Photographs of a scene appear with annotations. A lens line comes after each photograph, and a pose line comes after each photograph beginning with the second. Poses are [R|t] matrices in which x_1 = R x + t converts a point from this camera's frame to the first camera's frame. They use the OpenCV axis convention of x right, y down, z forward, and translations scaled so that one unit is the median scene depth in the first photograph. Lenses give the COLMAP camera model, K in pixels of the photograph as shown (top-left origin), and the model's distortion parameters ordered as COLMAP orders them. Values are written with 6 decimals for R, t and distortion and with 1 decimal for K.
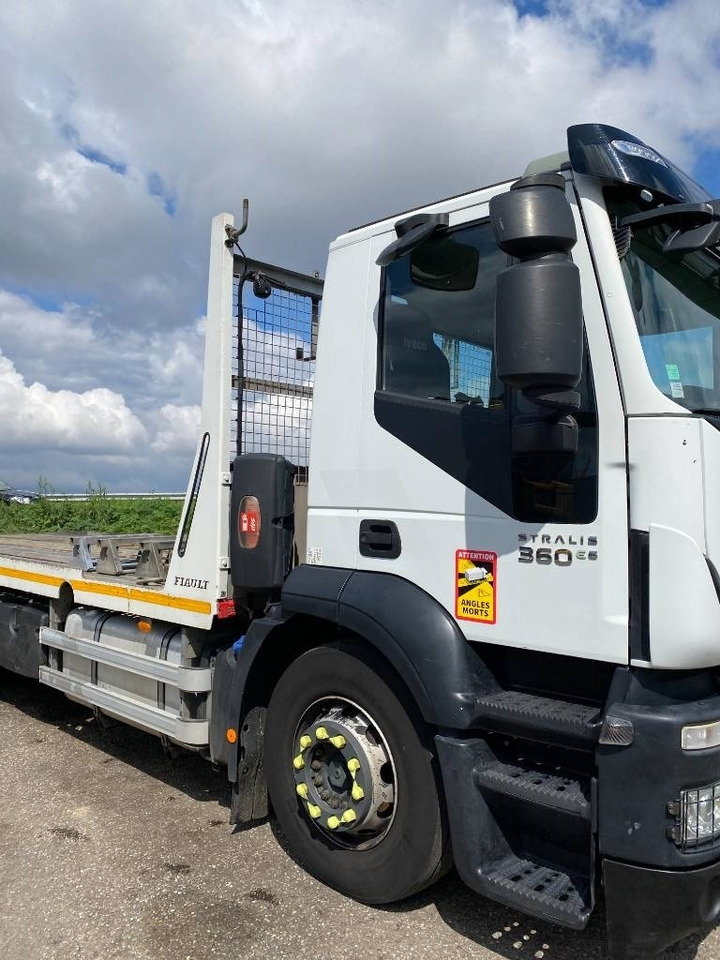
lens RADIAL K [[750.2, 0, 360.0], [0, 750.2, 480.0], [0, 0, 1]] dist [0.029731, -0.029457]
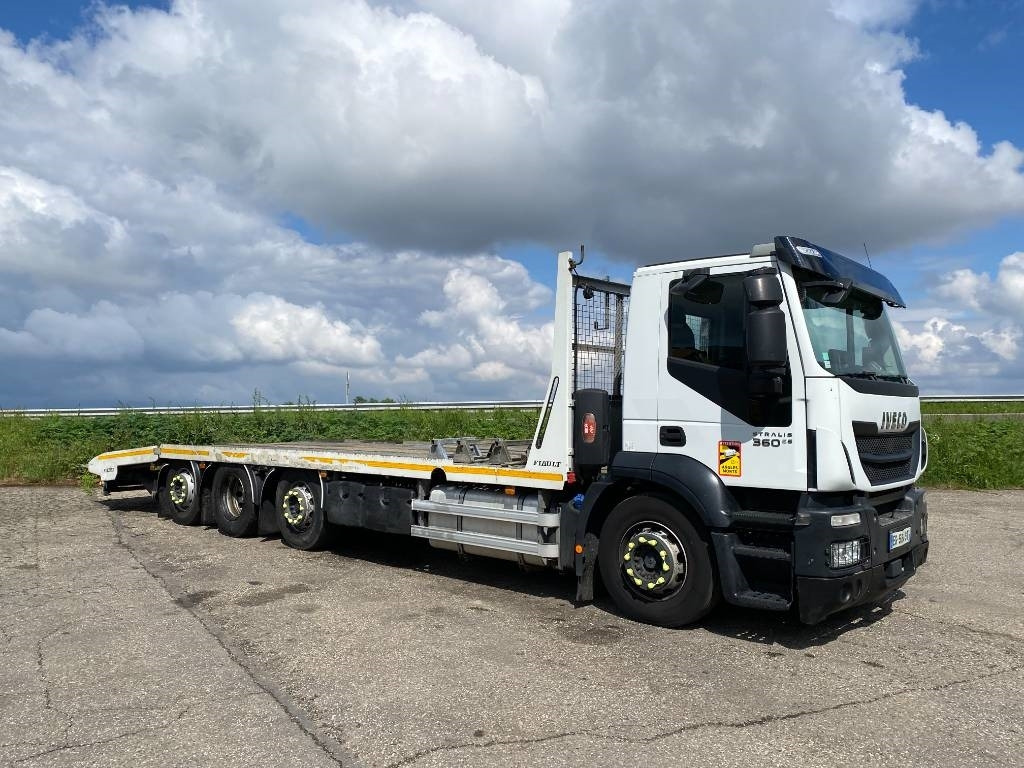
lens RADIAL K [[820.9, 0, 494.3], [0, 820.9, 370.2], [0, 0, 1]] dist [0.095316, -0.321988]
pose [[0.999860, -0.006251, 0.015549, -0.469365], [0.006548, 0.999796, -0.019128, -0.052737], [-0.015426, 0.019227, 0.999696, -1.111752]]
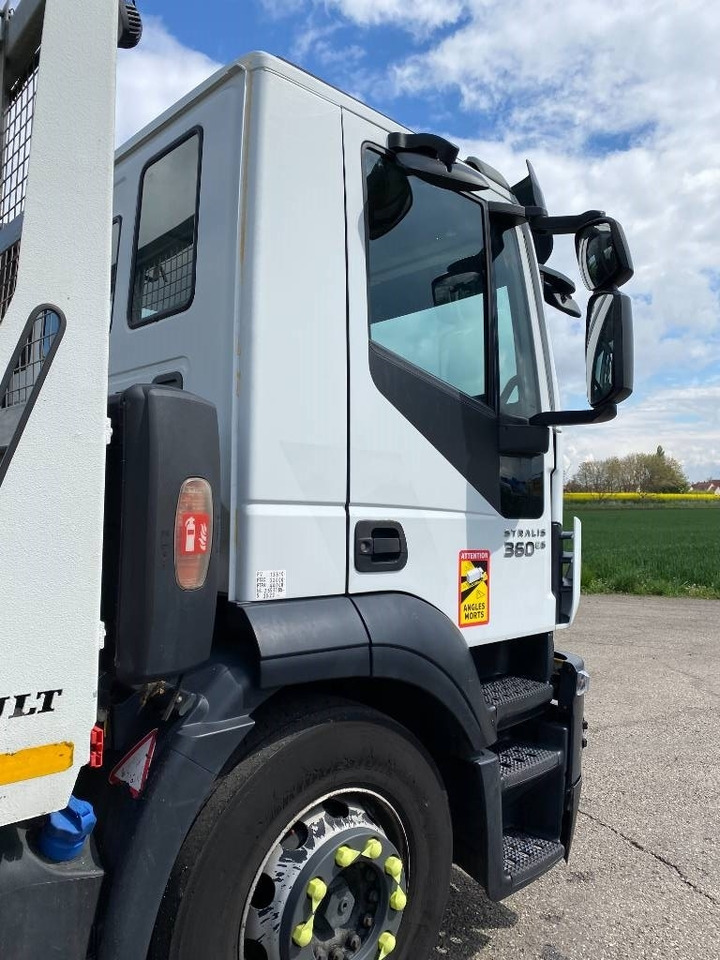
lens RADIAL K [[750.2, 0, 360.0], [0, 750.2, 480.0], [0, 0, 1]] dist [0.029731, -0.029457]
pose [[0.036977, 0.022428, 0.999064, -0.726427], [-0.054082, 0.998328, -0.020410, 0.030970], [-0.997852, -0.053277, 0.038128, 1.023704]]
